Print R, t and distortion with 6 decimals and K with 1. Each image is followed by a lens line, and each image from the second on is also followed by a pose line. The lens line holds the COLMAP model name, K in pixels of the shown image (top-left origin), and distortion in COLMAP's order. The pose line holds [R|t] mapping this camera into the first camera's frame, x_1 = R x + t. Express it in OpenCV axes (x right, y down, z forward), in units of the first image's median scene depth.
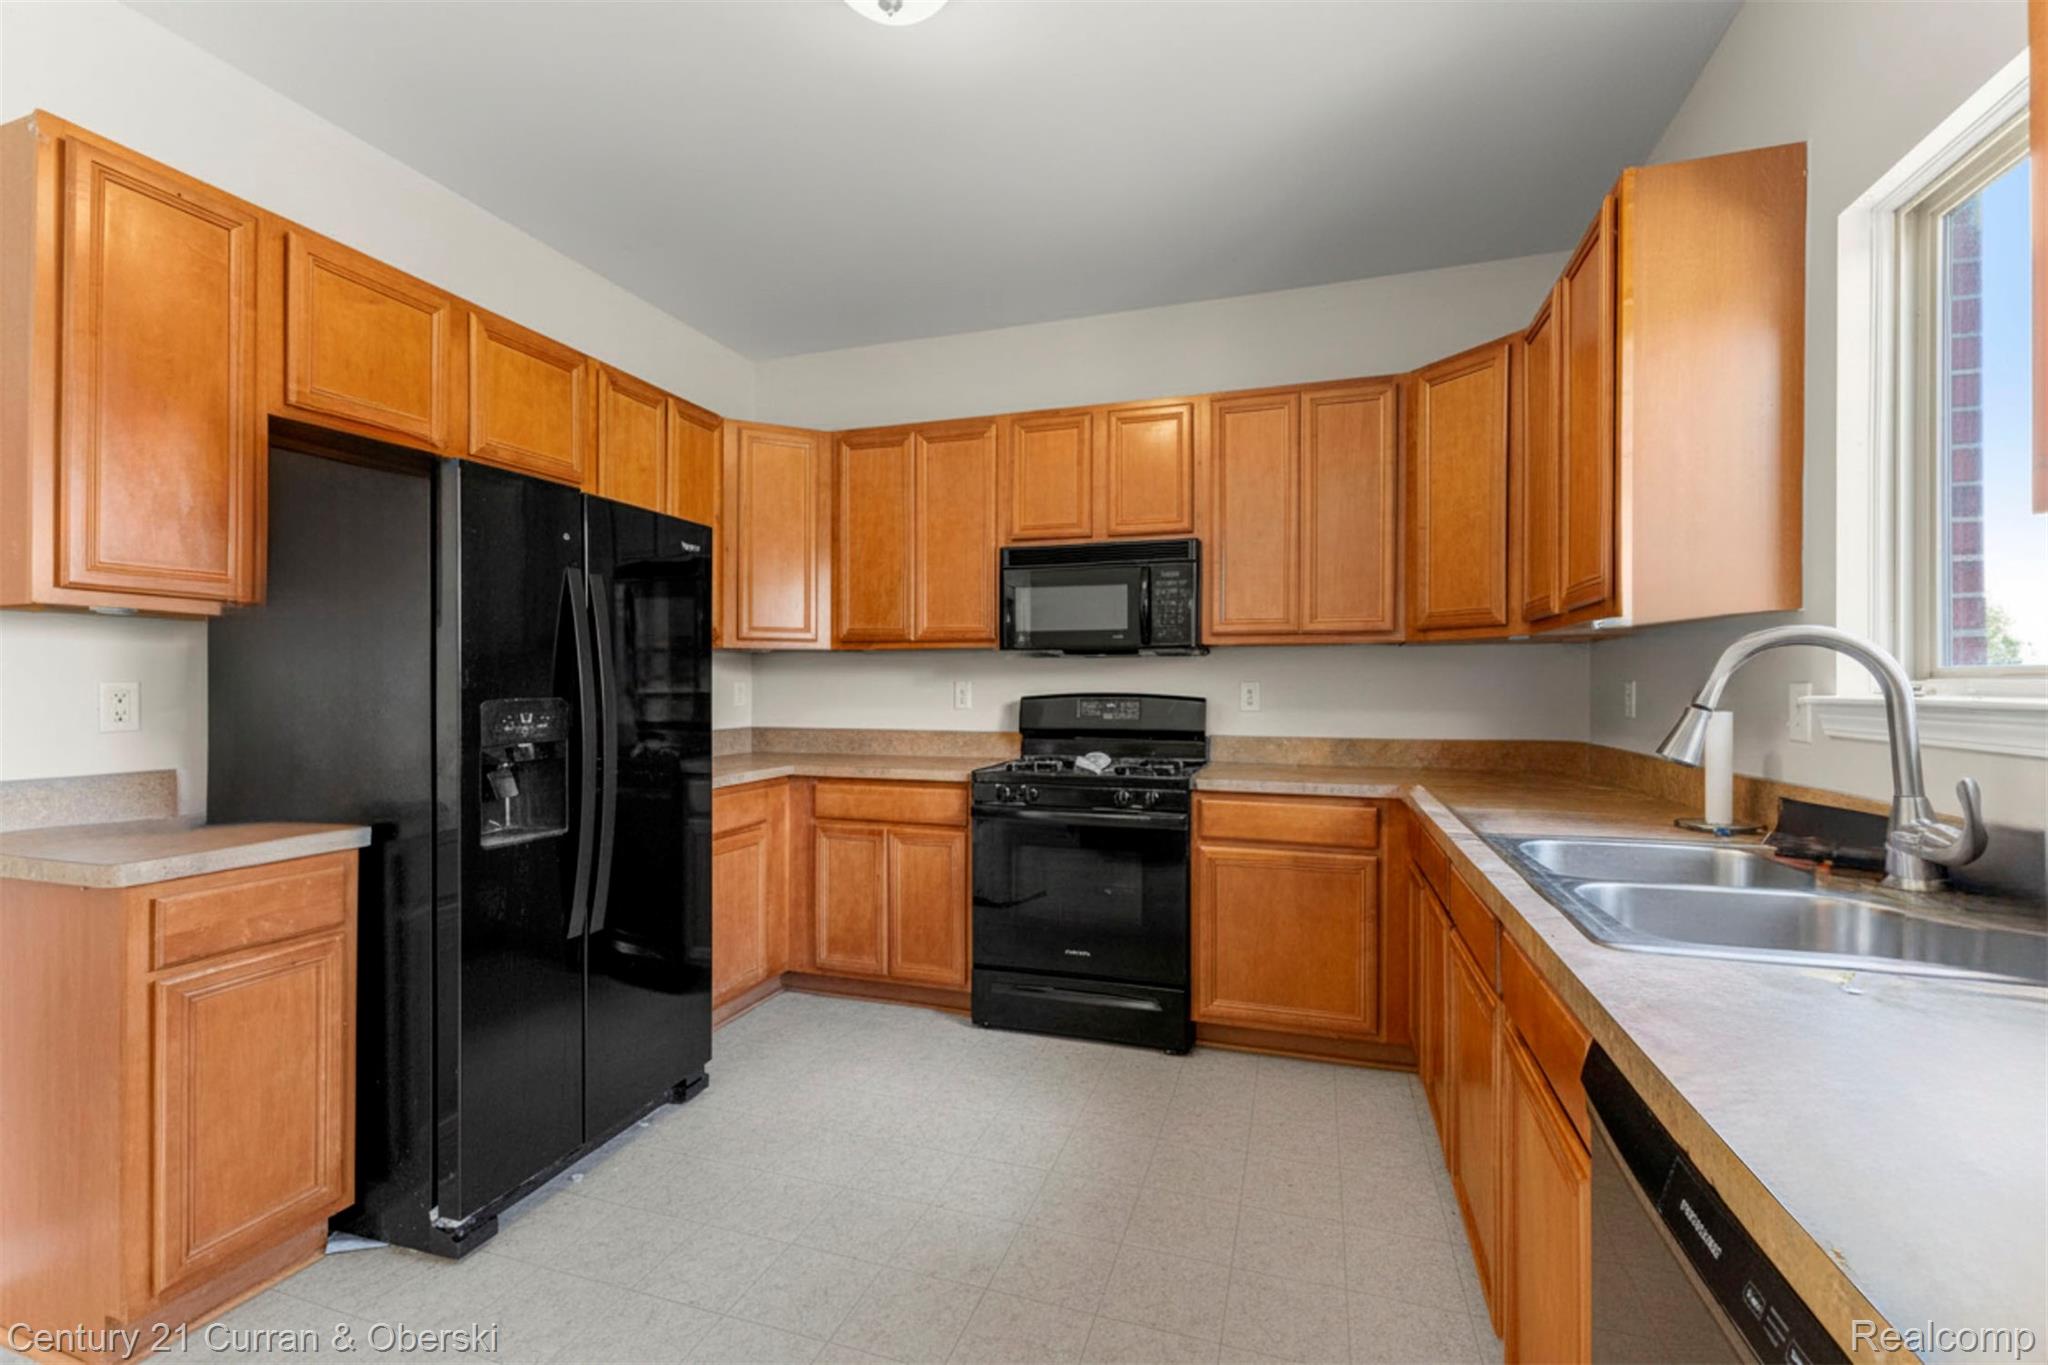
lens RADIAL K [[889.3, 0, 1027.6], [0, 889.3, 688.6], [0, 0, 1]] dist [0.004087, -0.000200]
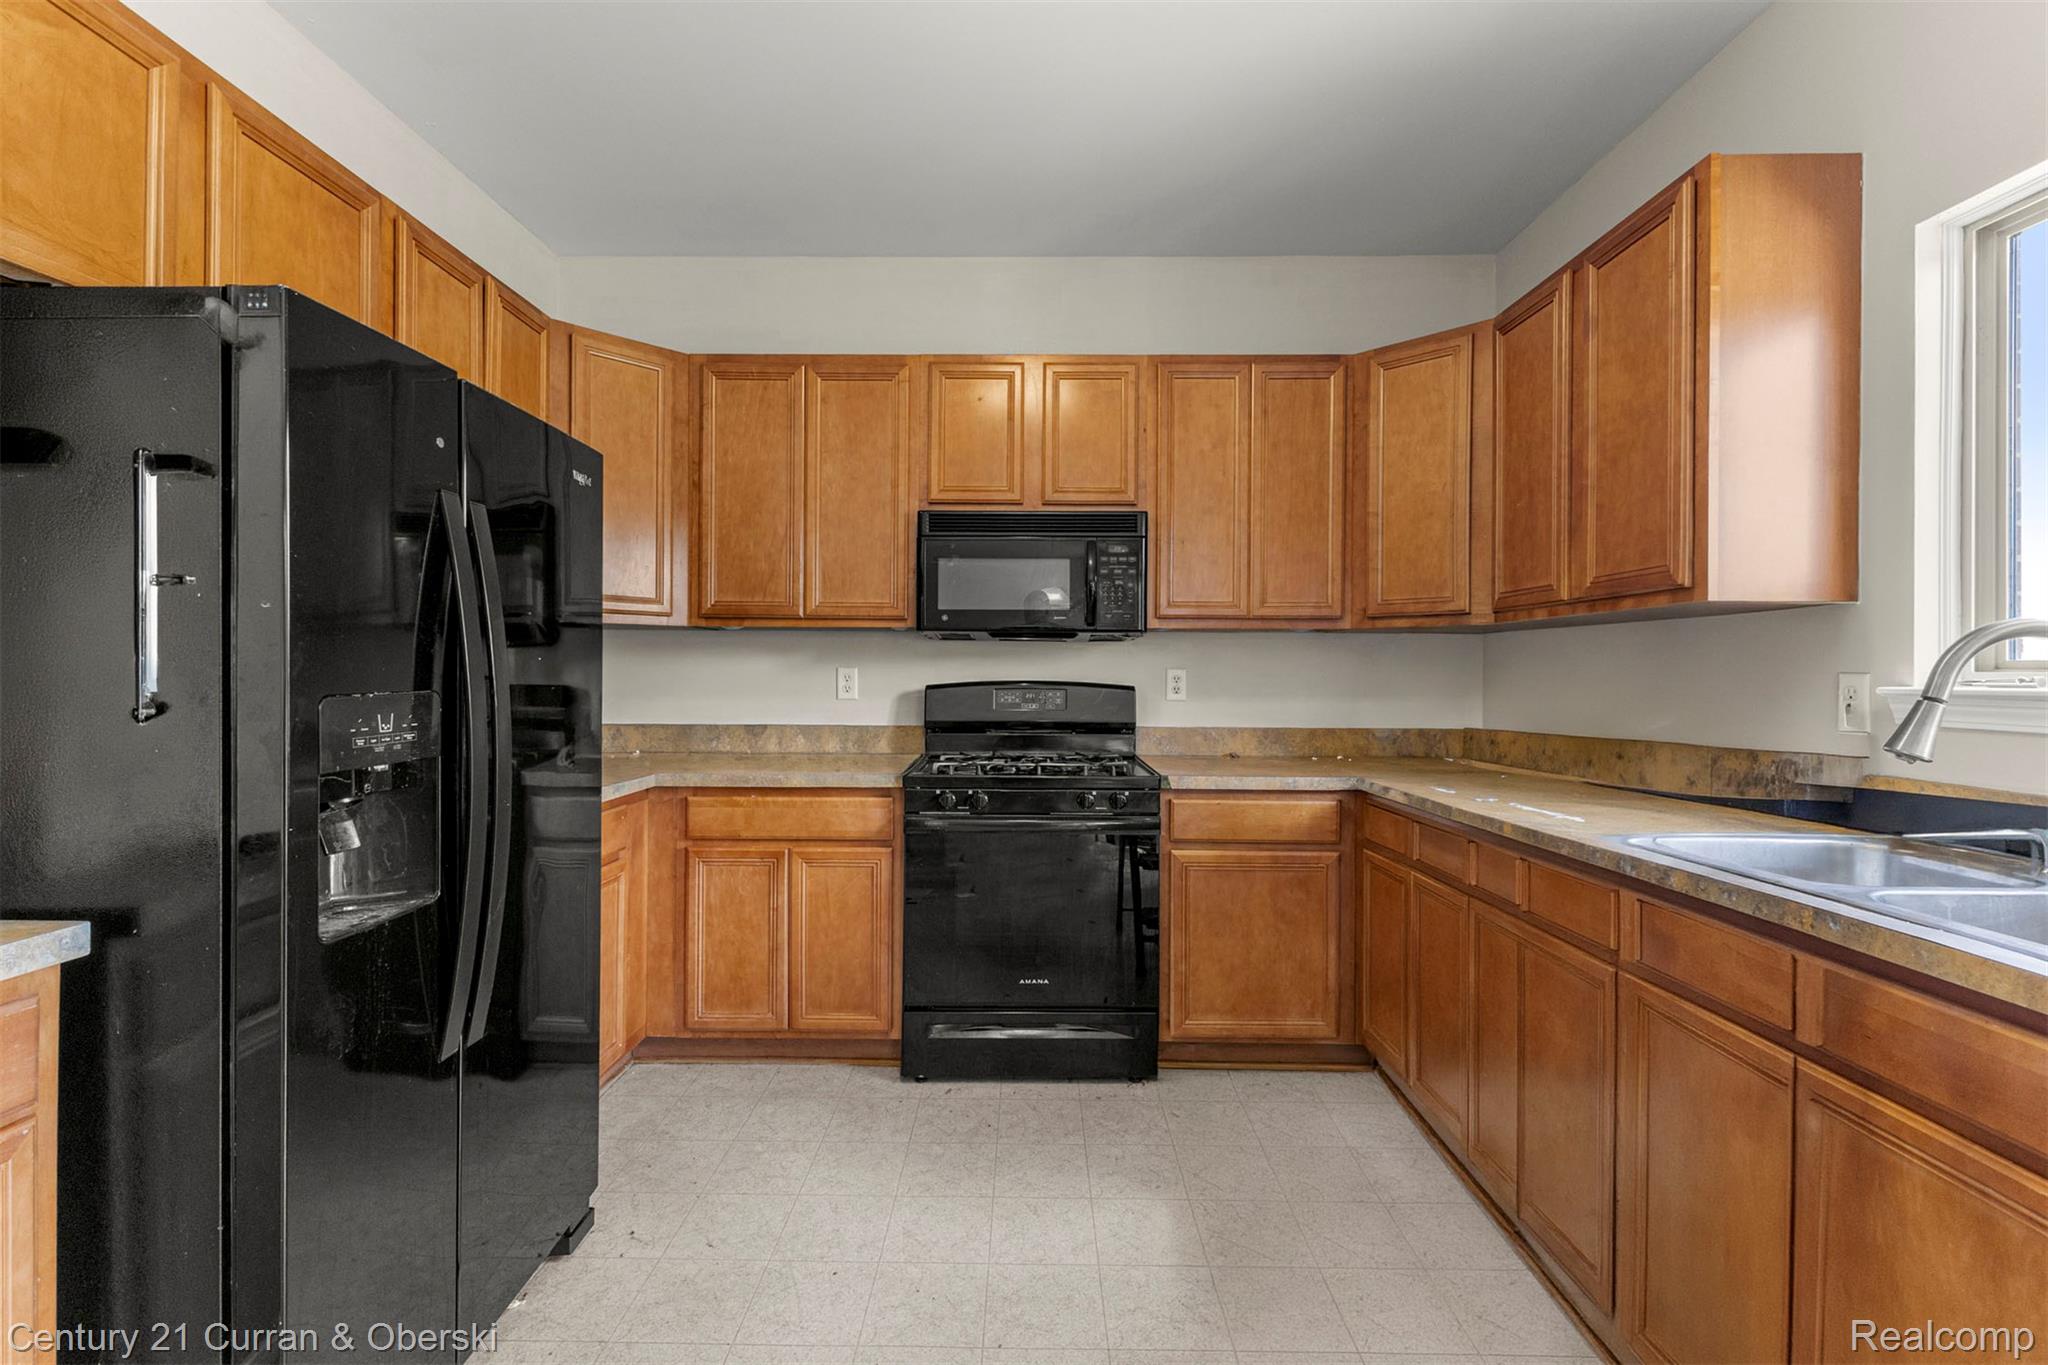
lens RADIAL K [[889.3, 0, 1022.4], [0, 889.3, 674.6], [0, 0, 1]] dist [0.004087, -0.000200]
pose [[0.952677, 0.002542, 0.303973, -0.209695], [-0.002687, 0.999996, 0.000057, -0.001673], [-0.303971, -0.000871, 0.952681, 0.170494]]
